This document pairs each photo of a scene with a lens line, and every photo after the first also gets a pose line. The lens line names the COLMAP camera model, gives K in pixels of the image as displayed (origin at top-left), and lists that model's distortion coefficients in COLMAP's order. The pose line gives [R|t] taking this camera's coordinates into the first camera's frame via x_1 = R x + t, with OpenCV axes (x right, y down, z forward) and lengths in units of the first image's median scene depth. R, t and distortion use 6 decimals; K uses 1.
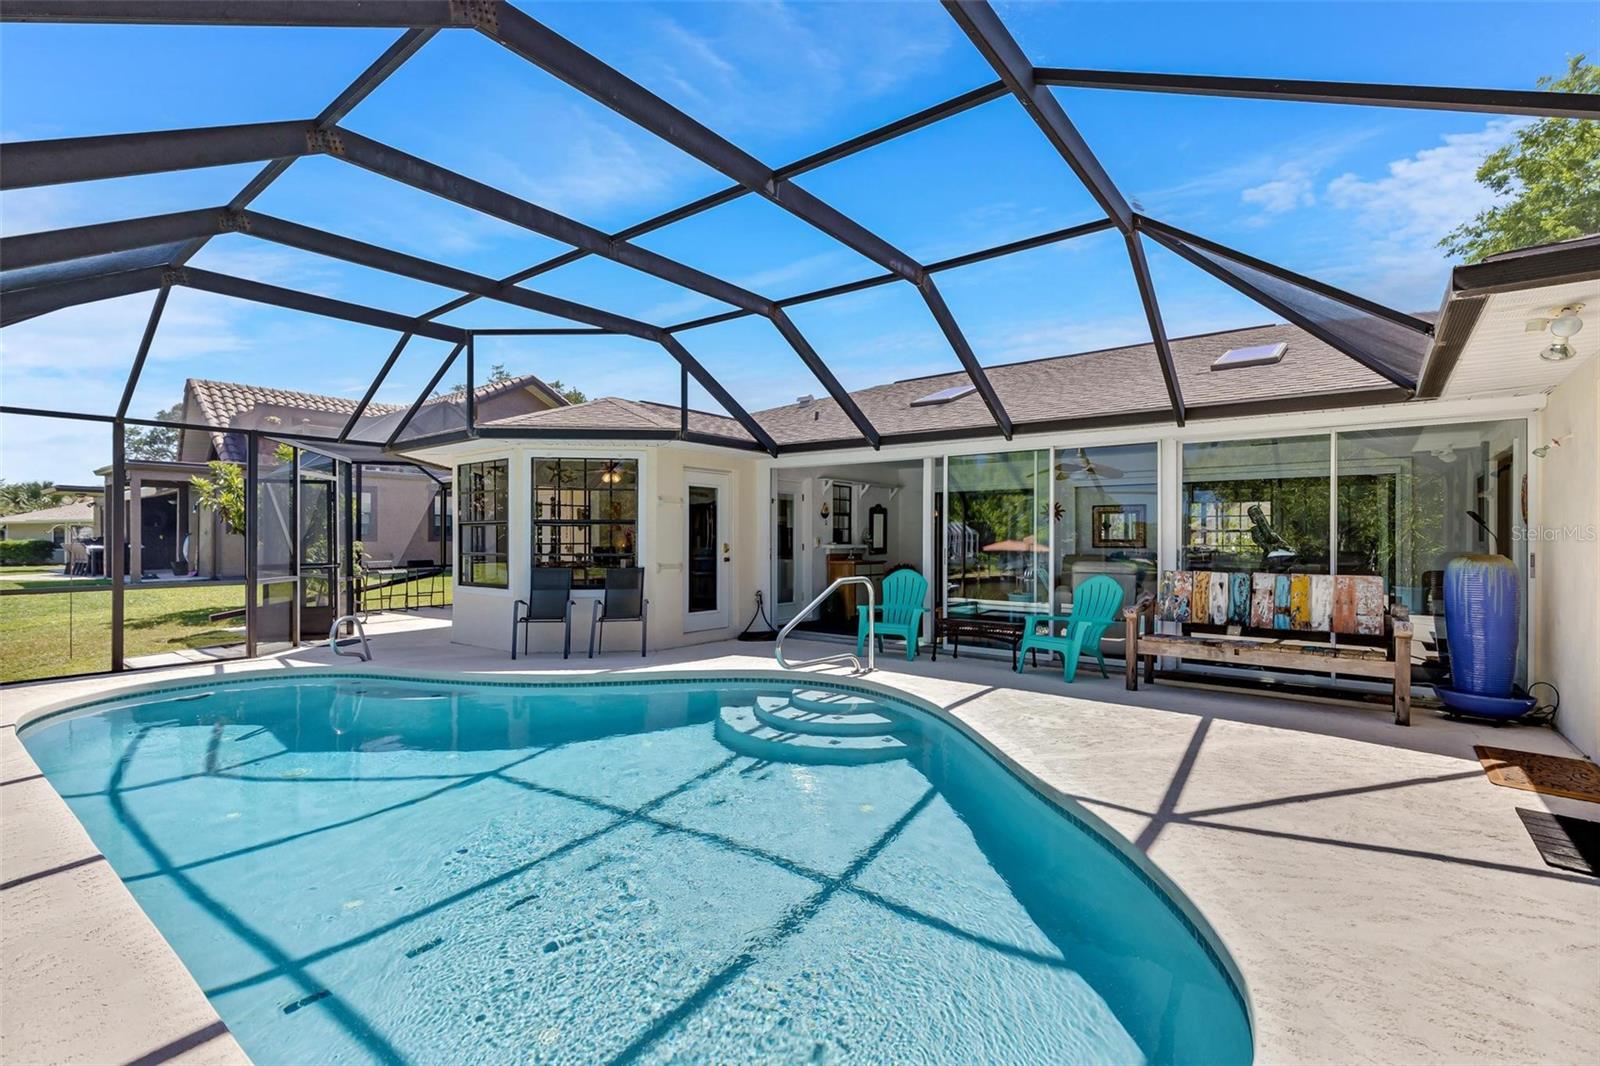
lens RADIAL K [[724.9, 0, 800.4], [0, 724.9, 536.6], [0, 0, 1]] dist [0.003693, 0.000626]
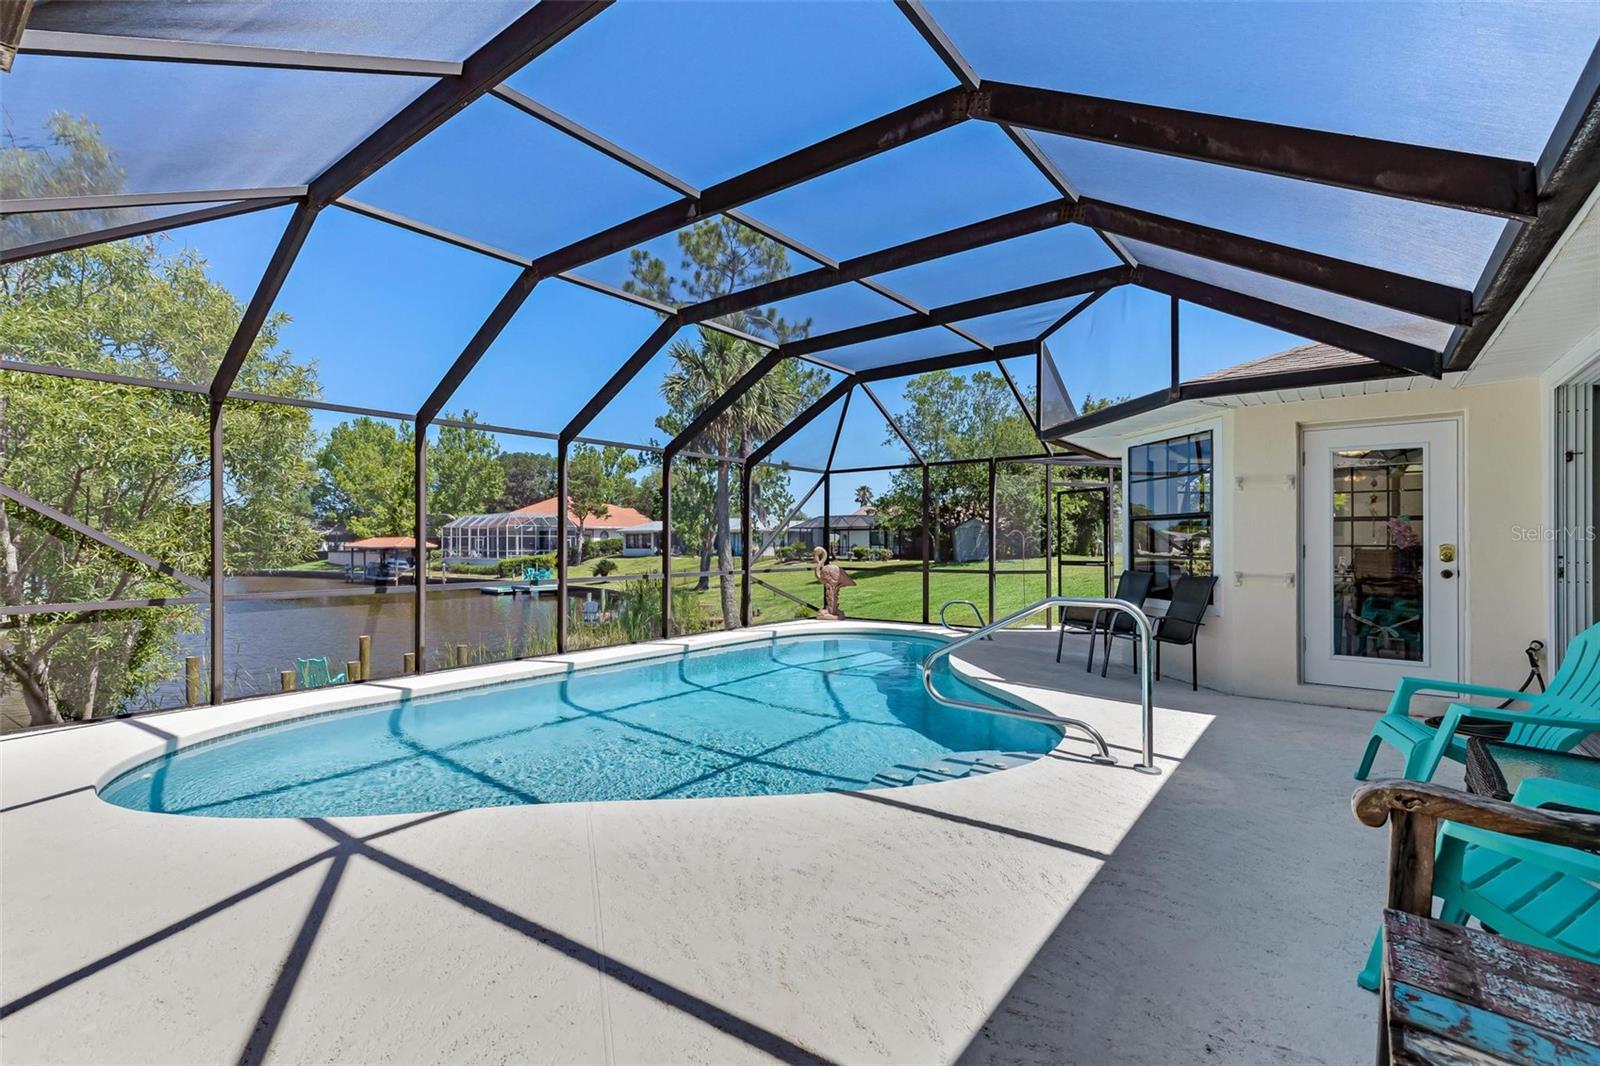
lens RADIAL K [[724.9, 0, 800.4], [0, 724.9, 536.6], [0, 0, 1]] dist [0.003693, 0.000626]
pose [[0.009814, 0.000081, -0.999952, 0.515839], [-0.001670, 0.999999, 0.000064, 0.003748], [0.999950, 0.001669, 0.009814, 0.569314]]
